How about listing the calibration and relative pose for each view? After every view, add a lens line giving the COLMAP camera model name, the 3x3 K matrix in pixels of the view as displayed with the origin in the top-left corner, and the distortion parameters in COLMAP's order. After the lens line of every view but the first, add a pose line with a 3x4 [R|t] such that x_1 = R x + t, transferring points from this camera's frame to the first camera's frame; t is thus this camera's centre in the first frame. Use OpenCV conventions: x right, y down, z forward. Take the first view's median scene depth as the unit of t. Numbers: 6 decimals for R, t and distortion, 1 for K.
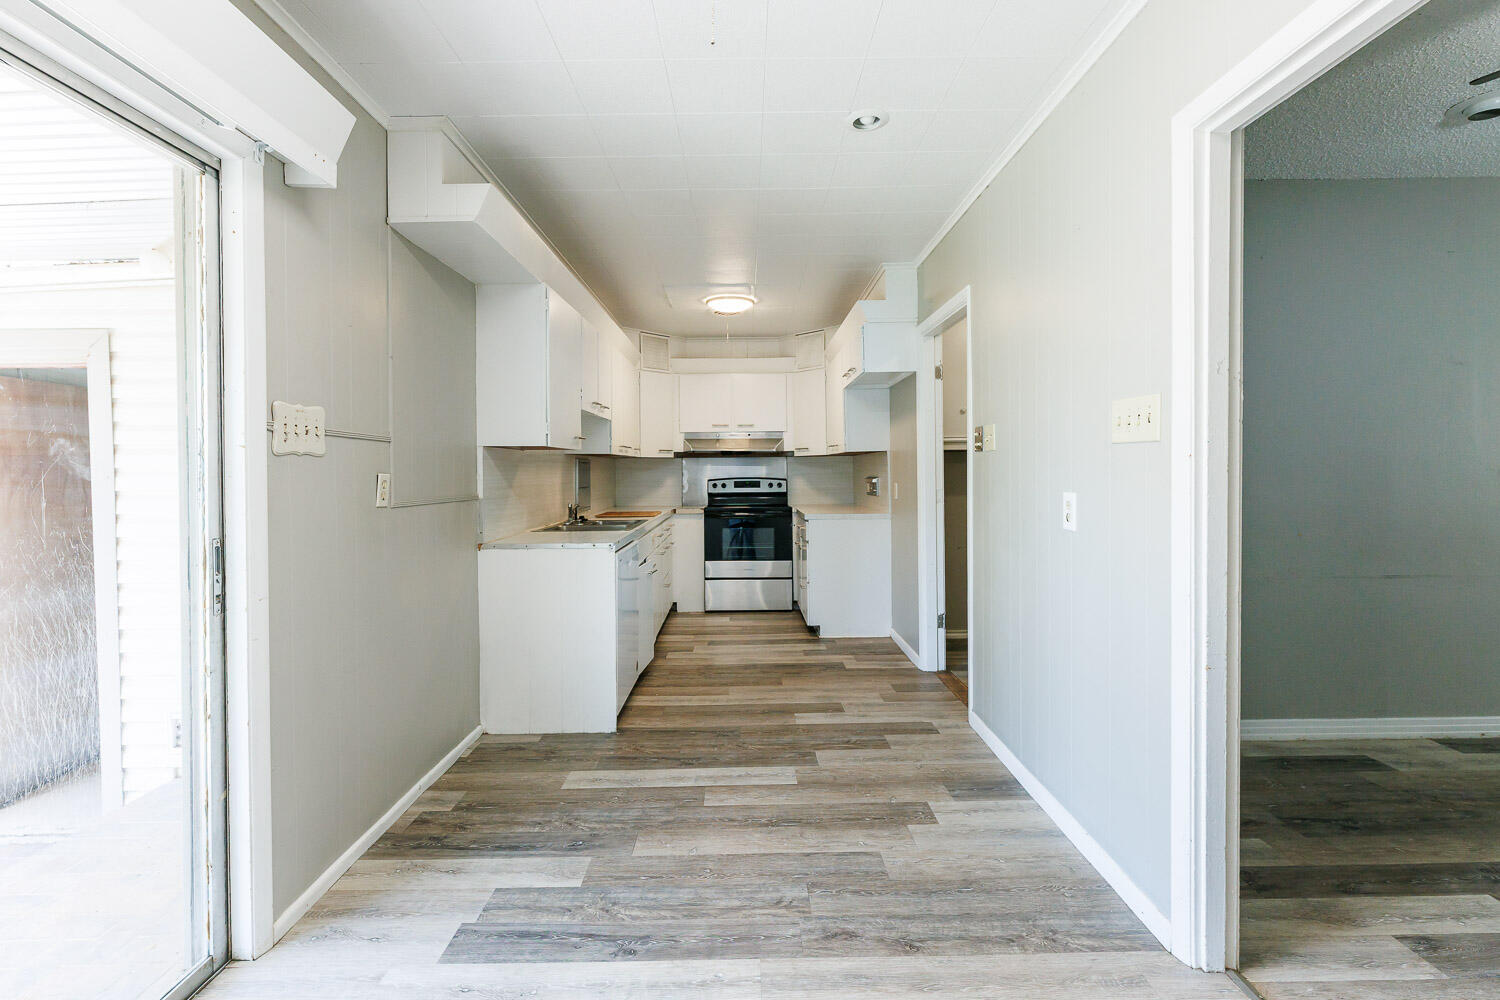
lens RADIAL K [[676.0, 0, 753.3], [0, 676.0, 480.2], [0, 0, 1]] dist [0.002022, -0.000102]
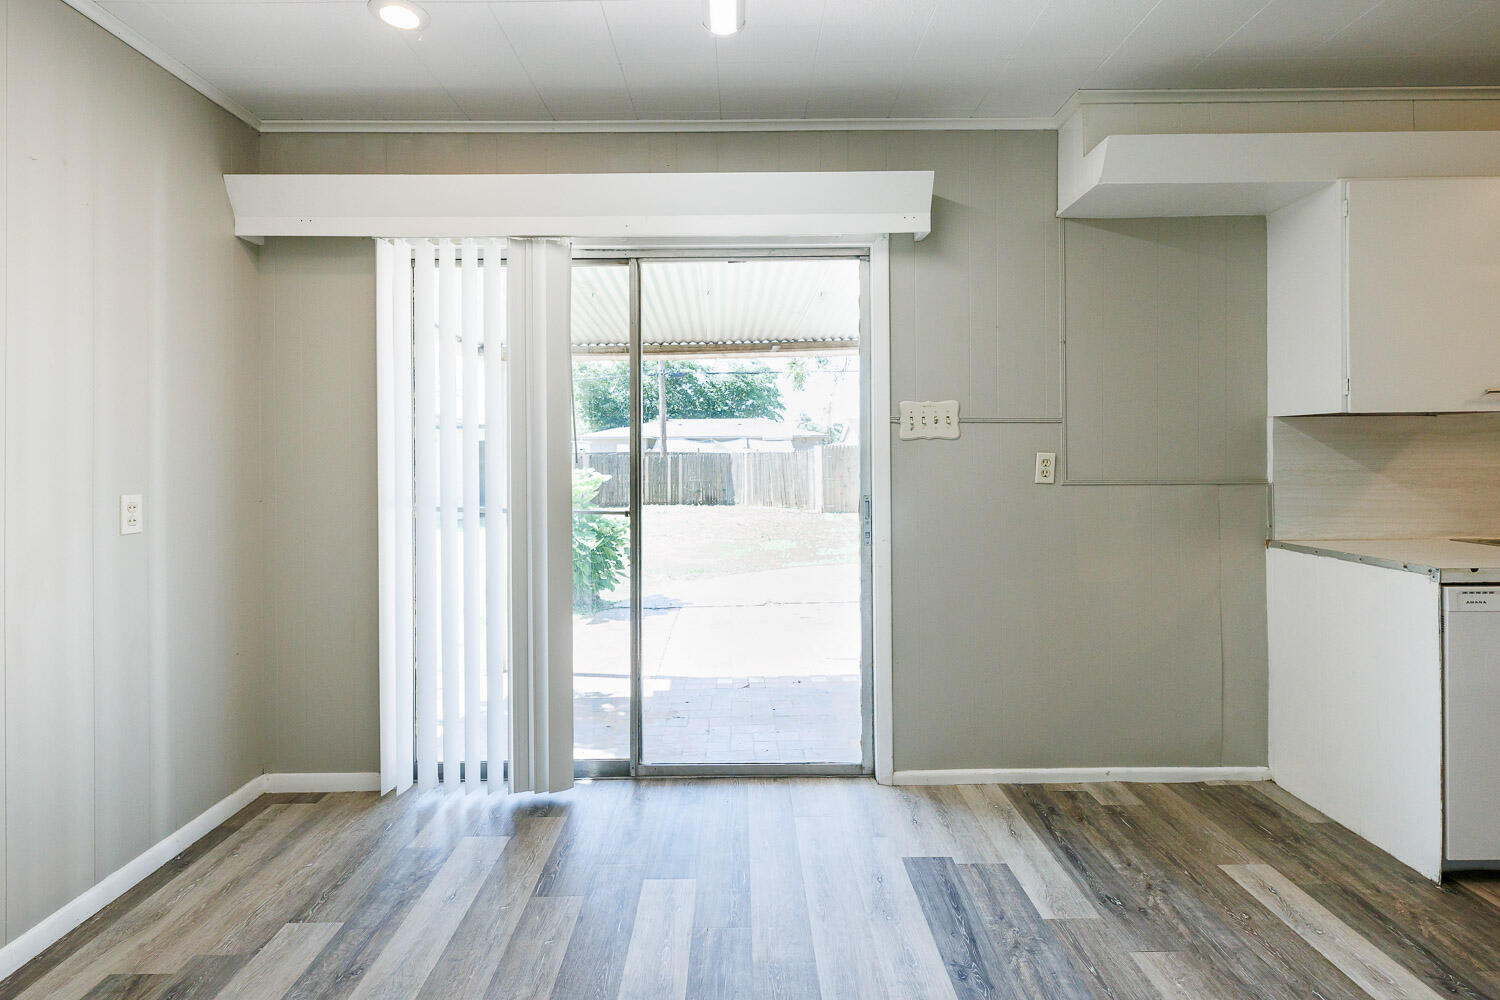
lens RADIAL K [[697.2, 0, 742.7], [0, 697.2, 454.2], [0, 0, 1]] dist [0.001908, 0.000592]
pose [[-0.012107, 0.005092, -0.999914, 0.325787], [-0.004728, 0.999976, 0.005149, -0.005966], [0.999916, 0.004790, -0.012083, 0.301870]]
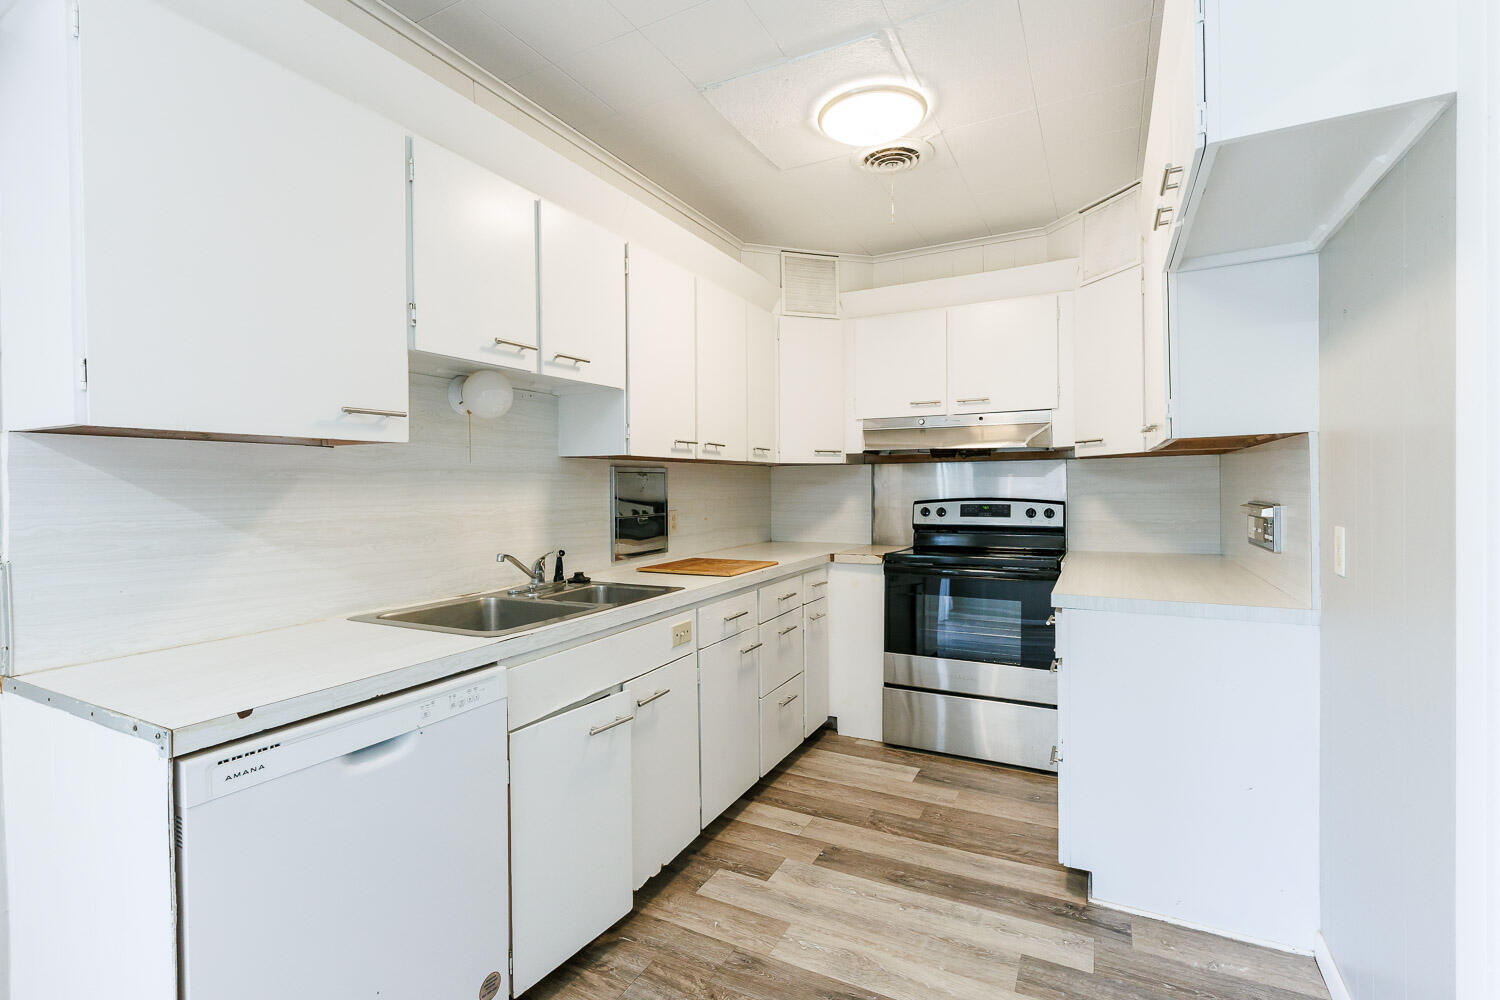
lens RADIAL K [[678.0, 0, 754.7], [0, 678.0, 497.6], [0, 0, 1]] dist [0.000900, 0.000187]
pose [[0.878922, 0.008977, -0.476881, 0.136387], [-0.005121, 0.999943, 0.009385, -0.013167], [0.476938, -0.005806, 0.878918, 0.663740]]
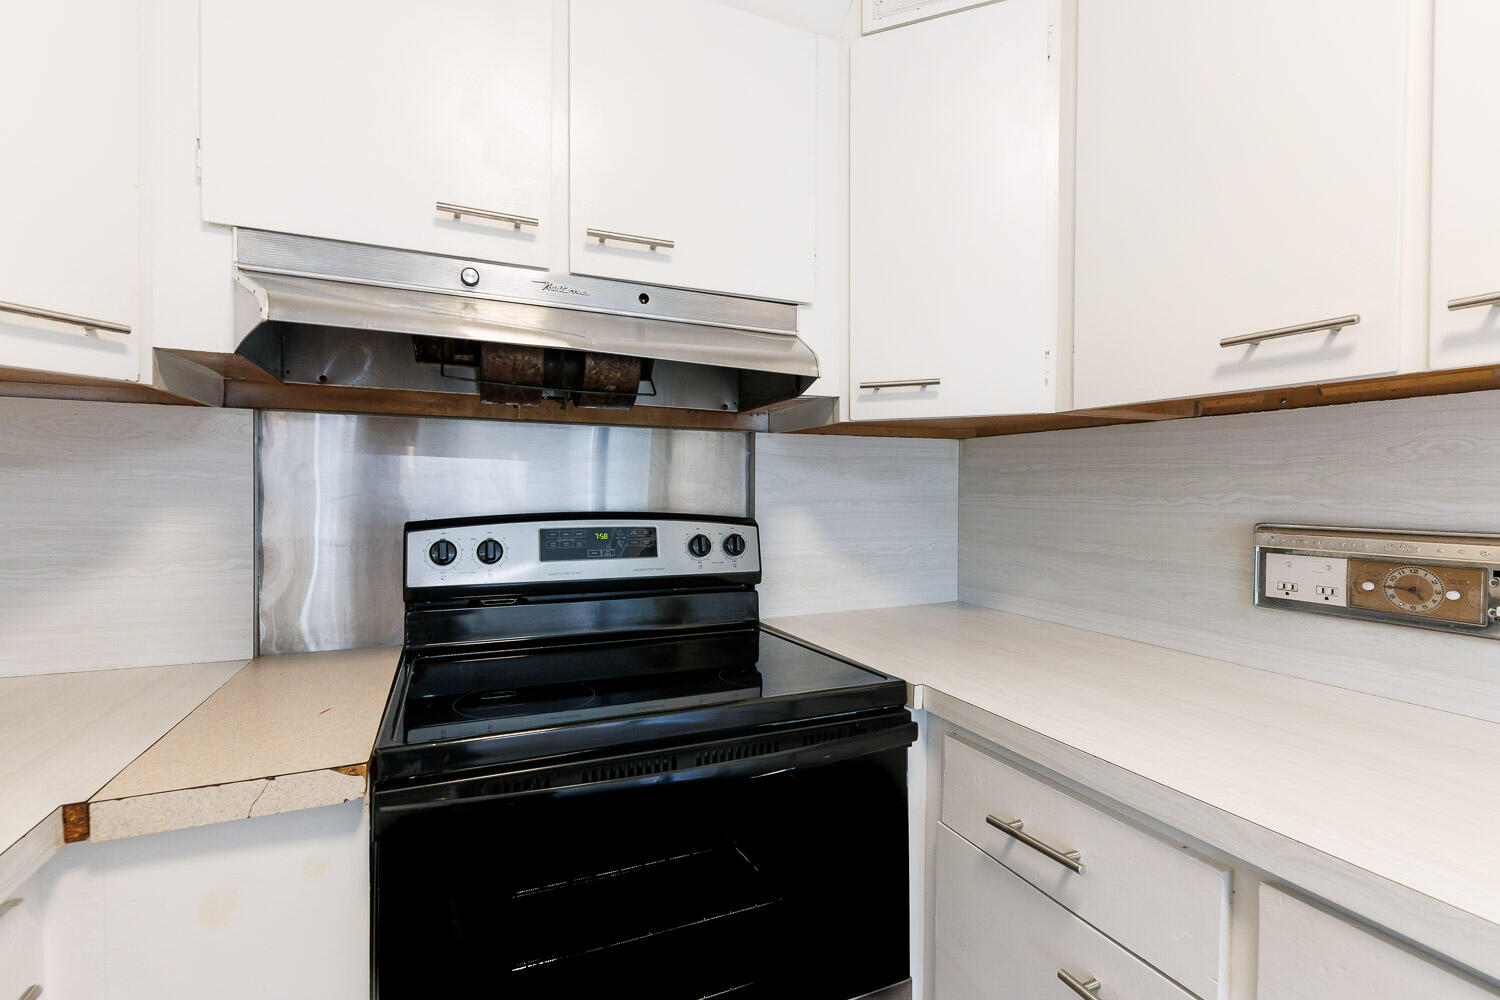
lens RADIAL K [[657.1, 0, 721.5], [0, 657.1, 499.6], [0, 0, 1]] dist [0.000815, -0.000015]
pose [[0.928864, 0.010153, 0.370281, -0.080748], [-0.011055, 0.999939, 0.000315, -0.013579], [-0.370255, -0.004386, 0.928920, 1.209126]]
